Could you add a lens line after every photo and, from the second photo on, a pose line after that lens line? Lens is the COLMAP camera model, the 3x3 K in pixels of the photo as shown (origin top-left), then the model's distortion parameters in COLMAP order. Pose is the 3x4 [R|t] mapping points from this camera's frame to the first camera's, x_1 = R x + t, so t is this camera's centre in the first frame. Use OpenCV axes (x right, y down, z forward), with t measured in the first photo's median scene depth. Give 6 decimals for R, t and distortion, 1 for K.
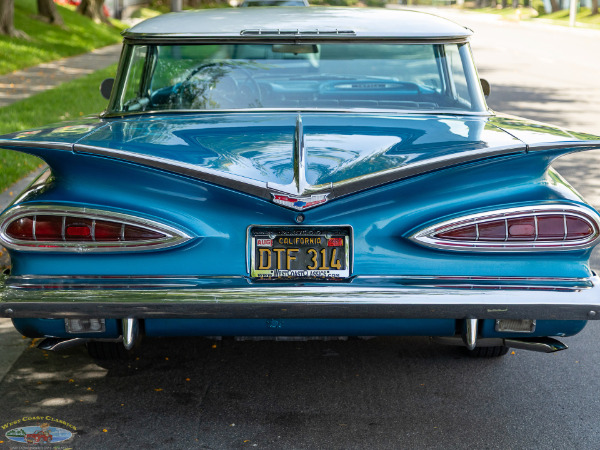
lens RADIAL K [[1864.9, 0, 300.0], [0, 1864.9, 225.0], [0, 0, 1]] dist [0.049895, 0.362136]
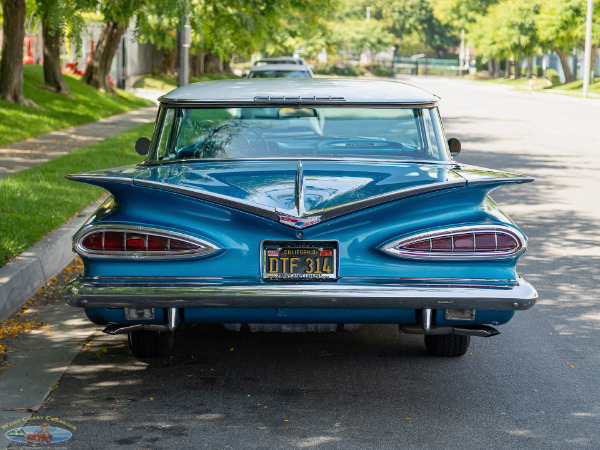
lens RADIAL K [[2131.9, 0, 300.0], [0, 2131.9, 225.0], [0, 0, 1]] dist [0.079554, -0.488983]
pose [[0.999990, 0.002690, -0.003492, 0.005105], [-0.002850, 0.998913, -0.046522, 0.056828], [0.003363, 0.046532, 0.998911, -0.500745]]
